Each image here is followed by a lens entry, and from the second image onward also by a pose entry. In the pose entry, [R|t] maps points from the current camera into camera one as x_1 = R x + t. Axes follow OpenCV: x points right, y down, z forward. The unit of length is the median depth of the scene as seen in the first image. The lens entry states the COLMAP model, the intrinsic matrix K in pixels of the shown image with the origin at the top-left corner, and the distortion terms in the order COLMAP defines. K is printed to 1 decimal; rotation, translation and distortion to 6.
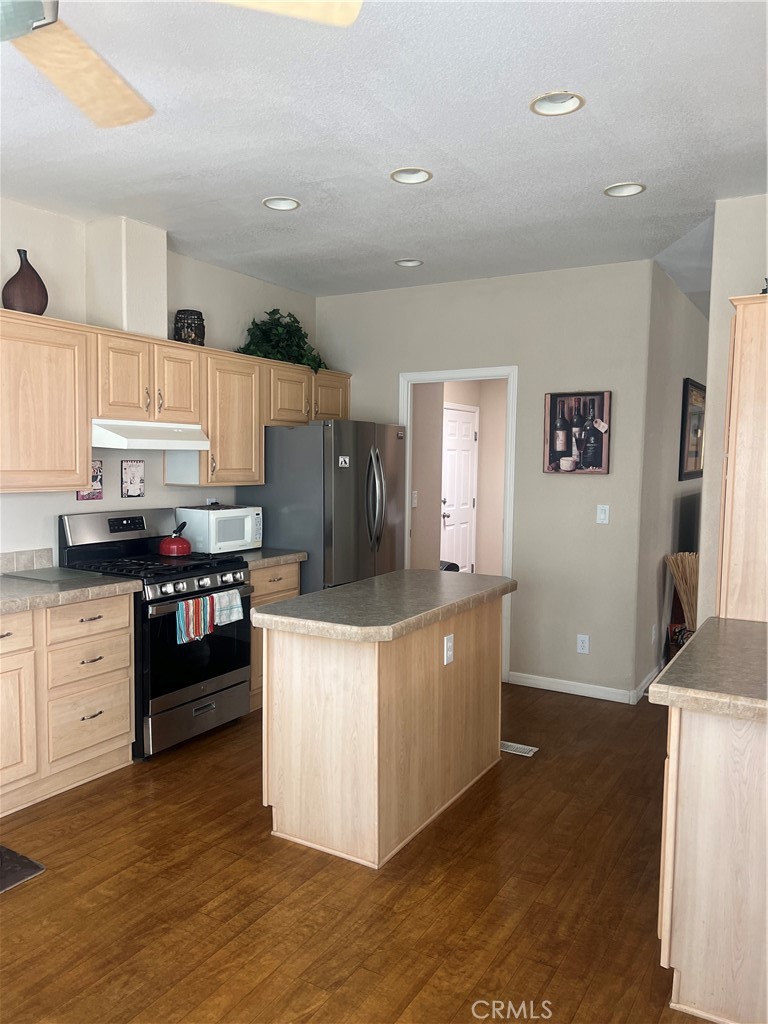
lens RADIAL K [[770.3, 0, 378.0], [0, 770.3, 510.7], [0, 0, 1]] dist [0.036614, -0.053151]
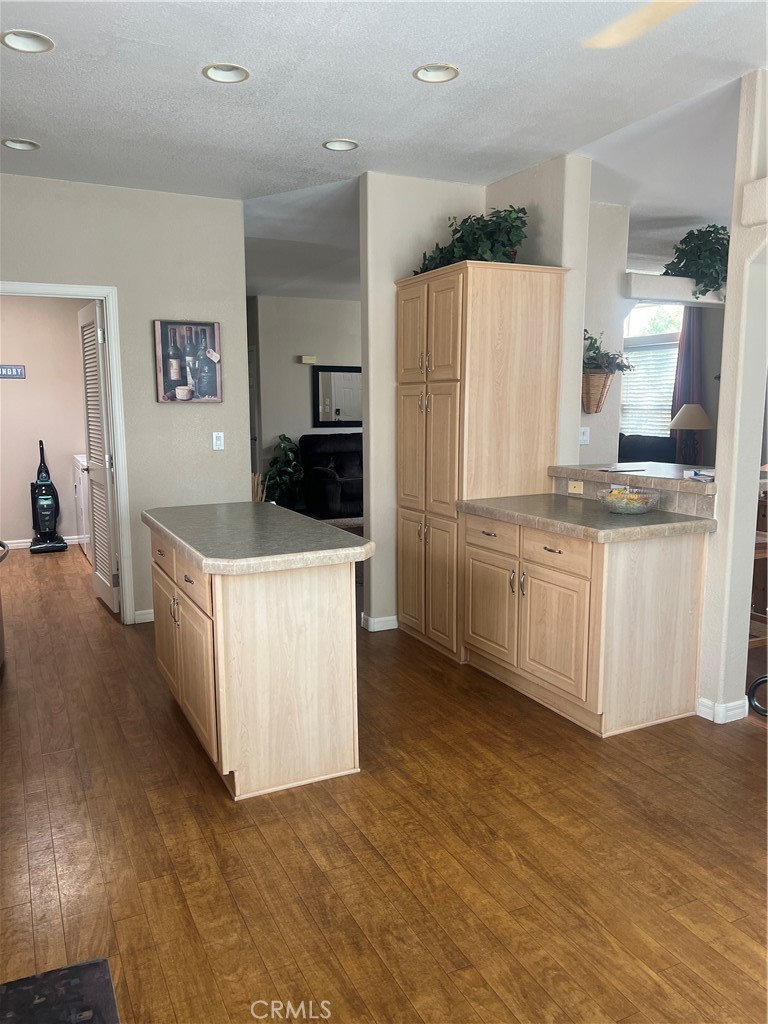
lens RADIAL K [[770.3, 0, 384.0], [0, 770.3, 512.6], [0, 0, 1]] dist [0.036614, -0.053151]
pose [[0.547488, -0.137085, 0.825509, -0.707390], [0.069998, 0.990536, 0.118065, -0.010239], [-0.833881, -0.006855, 0.551902, 0.340130]]
